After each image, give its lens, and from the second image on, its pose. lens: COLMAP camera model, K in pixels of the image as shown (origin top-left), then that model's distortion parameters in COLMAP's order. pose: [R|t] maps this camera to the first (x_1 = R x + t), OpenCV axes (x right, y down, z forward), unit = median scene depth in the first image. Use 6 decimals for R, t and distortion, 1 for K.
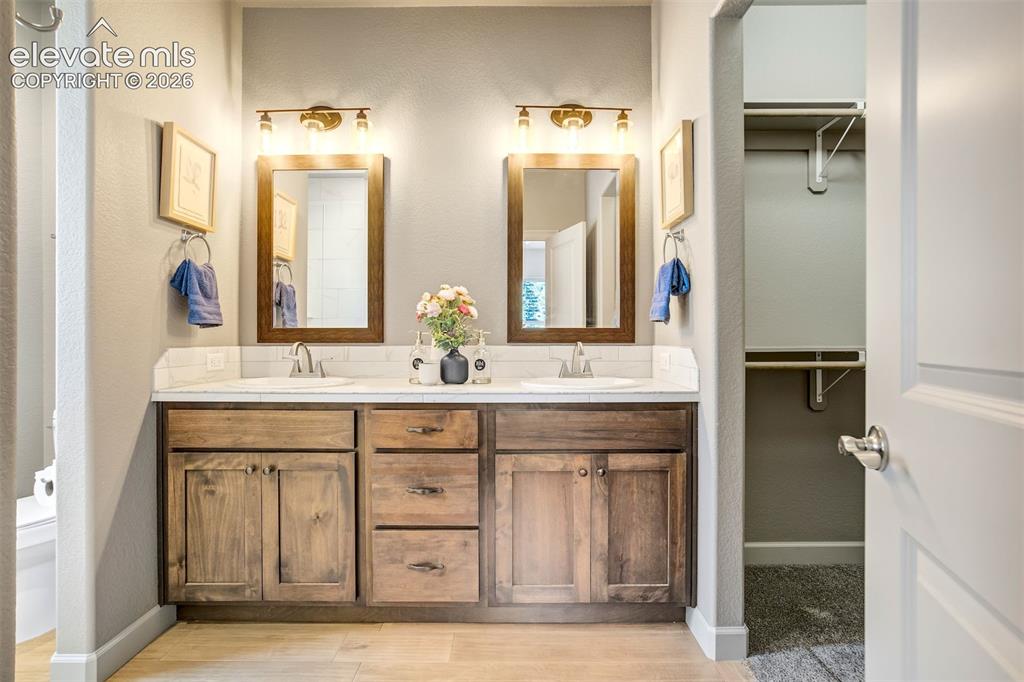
lens RADIAL K [[473.6, 0, 508.7], [0, 473.6, 340.2], [0, 0, 1]] dist [-0.051808, 0.030856]
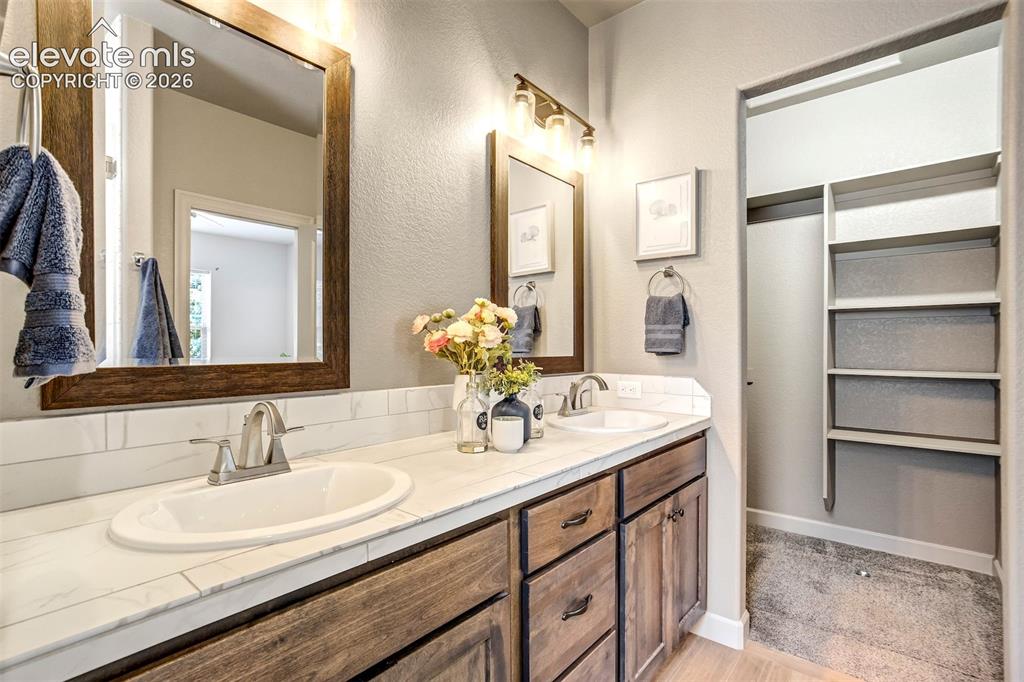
lens RADIAL K [[488.1, 0, 512.0], [0, 488.1, 341.0], [0, 0, 1]] dist [-0.017681, 0.000010]
pose [[0.633619, 0.005759, 0.773624, -0.705861], [-0.005311, 0.999981, -0.003095, -0.059345], [-0.773627, -0.002148, 0.633637, 0.560536]]
